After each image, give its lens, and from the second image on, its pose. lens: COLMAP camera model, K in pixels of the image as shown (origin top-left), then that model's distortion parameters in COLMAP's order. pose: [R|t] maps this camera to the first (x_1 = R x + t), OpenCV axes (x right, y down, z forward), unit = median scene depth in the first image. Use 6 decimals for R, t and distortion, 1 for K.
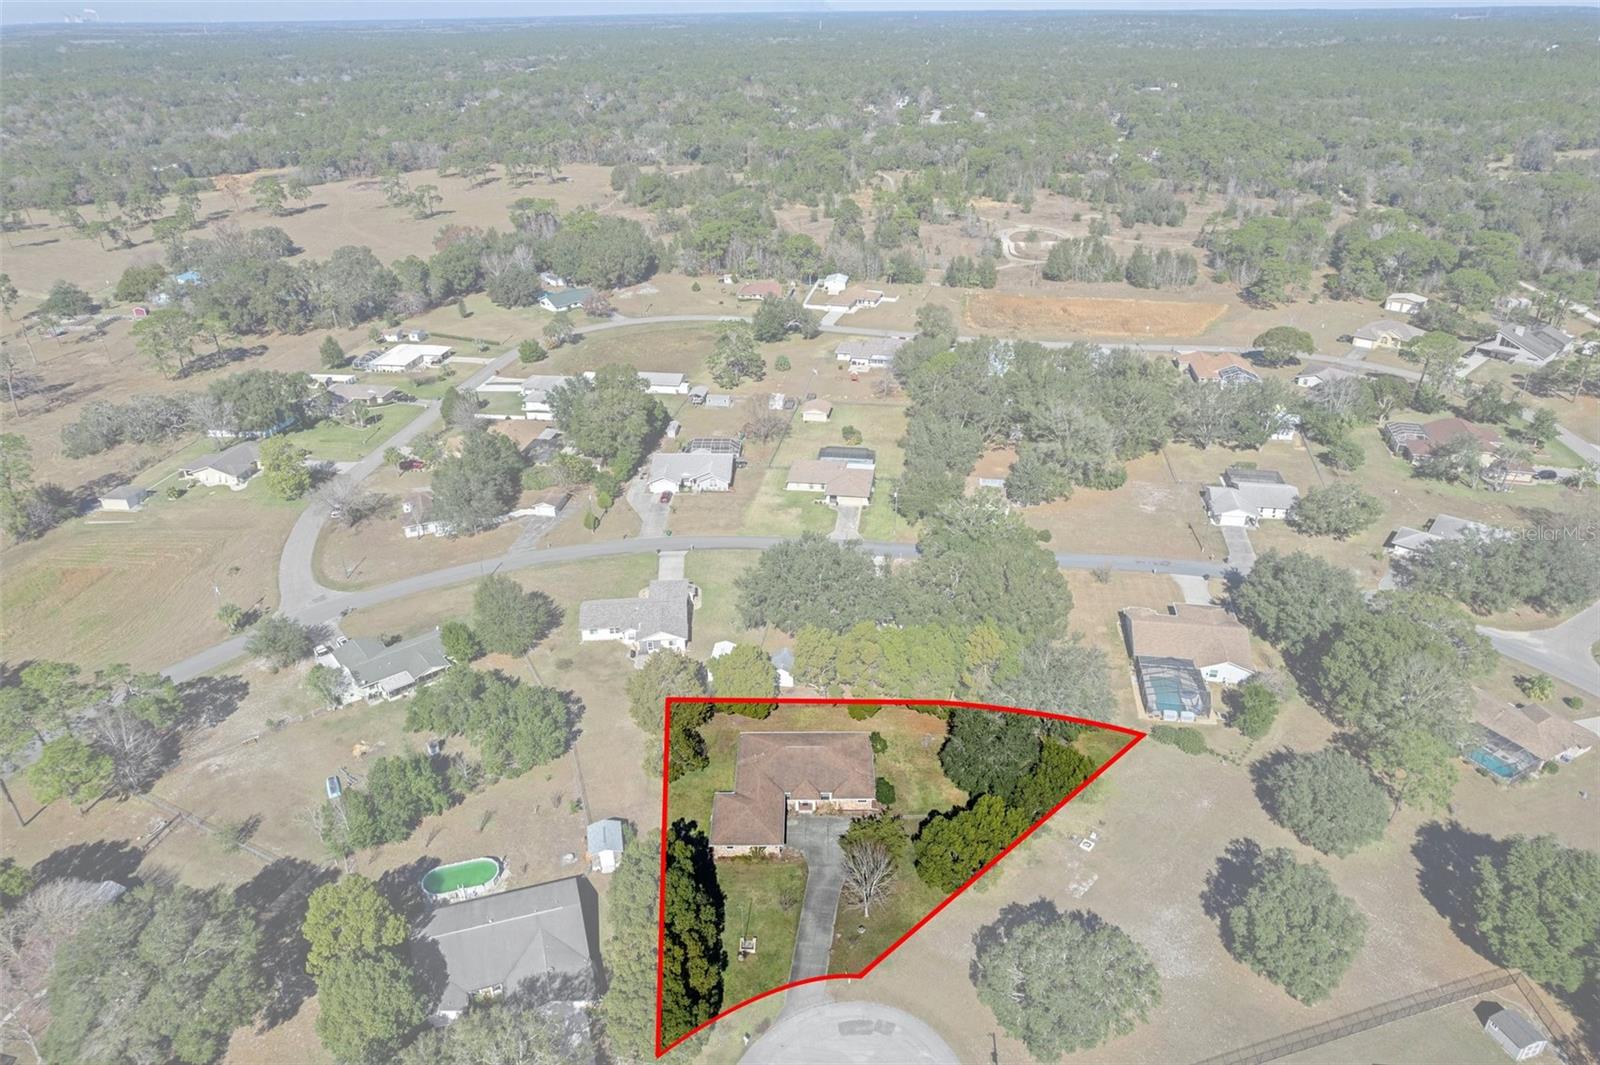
lens RADIAL K [[1026.0, 0, 800.0], [0, 1026.0, 532.5], [0, 0, 1]] dist [-0.073534, 0.062840]
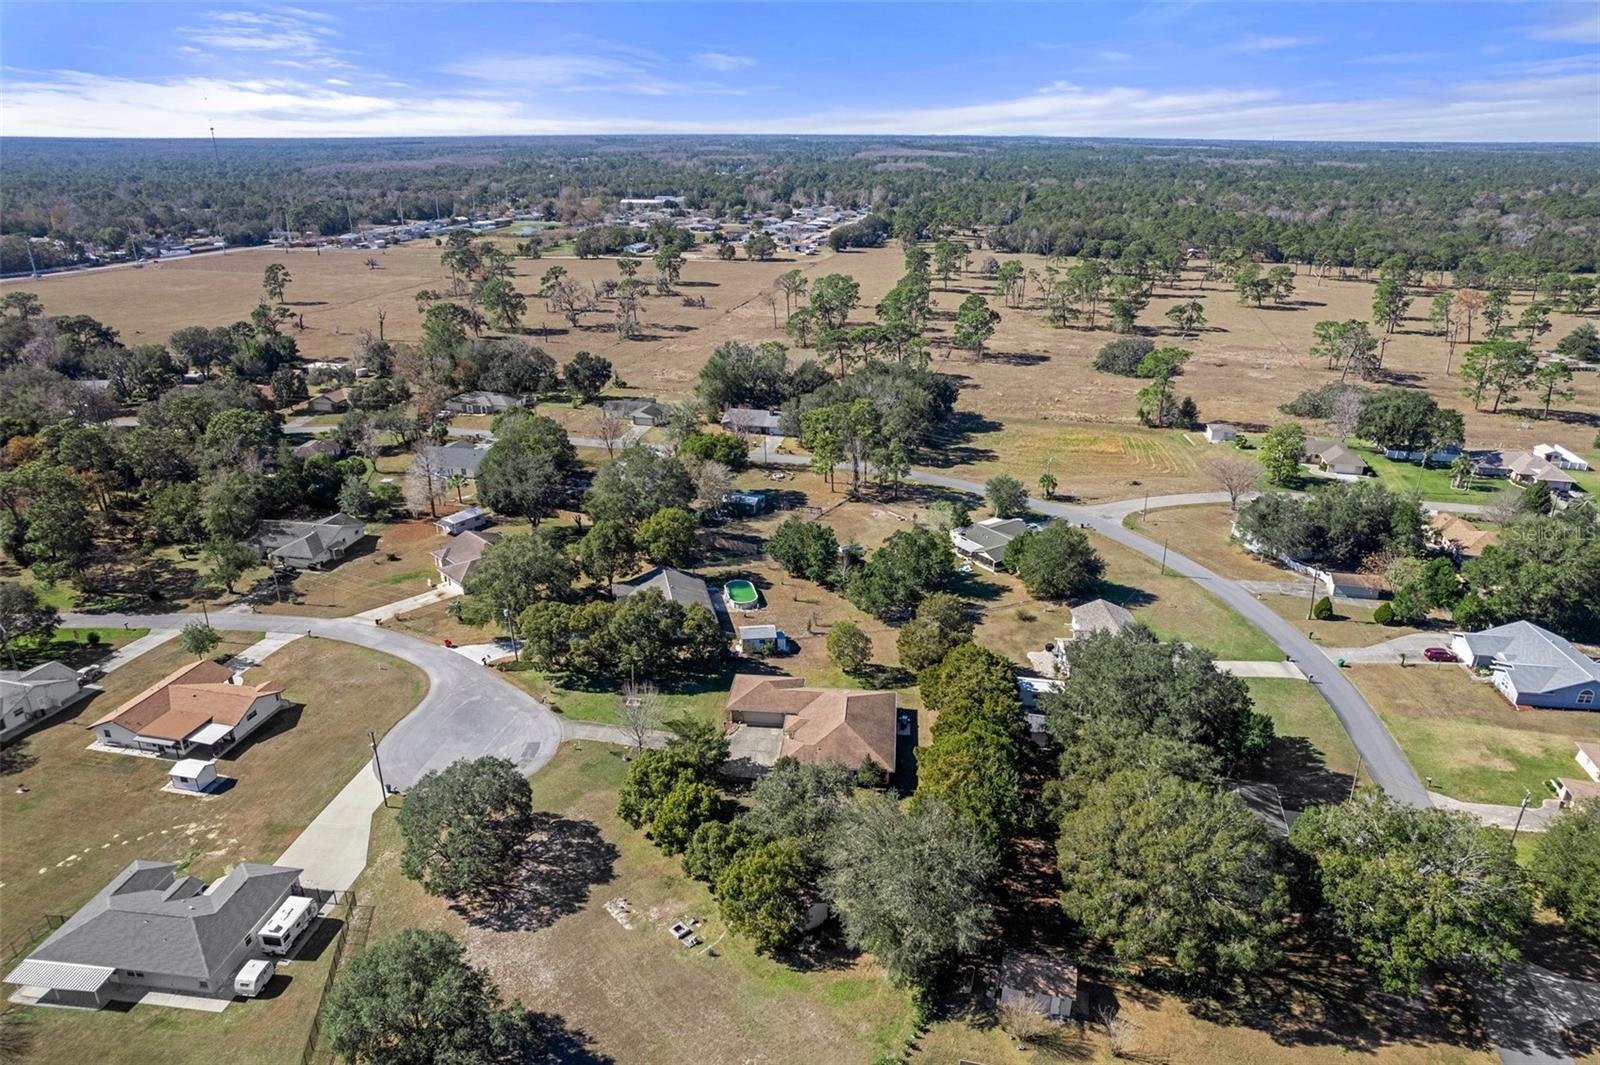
lens RADIAL K [[1026.0, 0, 800.0], [0, 1026.0, 532.5], [0, 0, 1]] dist [-0.073534, 0.062840]
pose [[-0.087148, 0.375068, -0.922892, 0.909539], [-0.460920, 0.806110, 0.371132, -0.276970], [0.883152, 0.457723, 0.102625, 0.894519]]
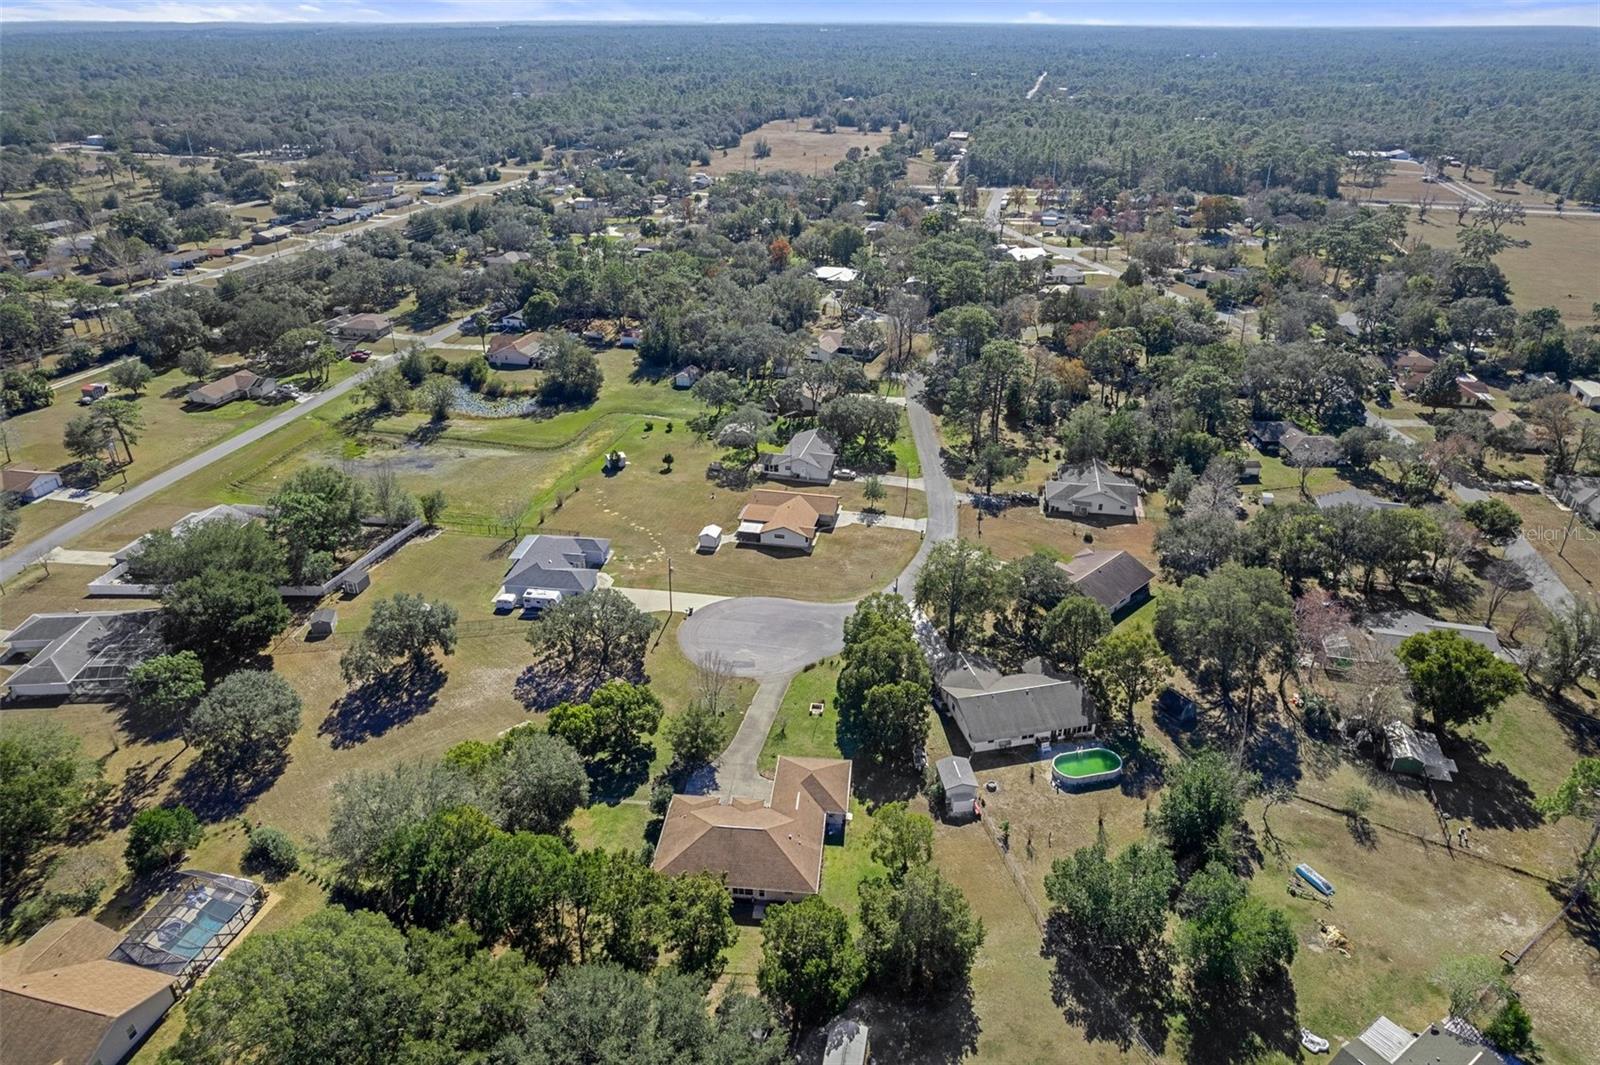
lens RADIAL K [[1026.0, 0, 800.0], [0, 1026.0, 532.5], [0, 0, 1]] dist [-0.073534, 0.062840]
pose [[-0.996089, -0.032277, 0.082244, -0.117058], [0.048086, 0.582876, 0.811137, -0.671901], [-0.074120, 0.811920, -0.579044, 1.442636]]
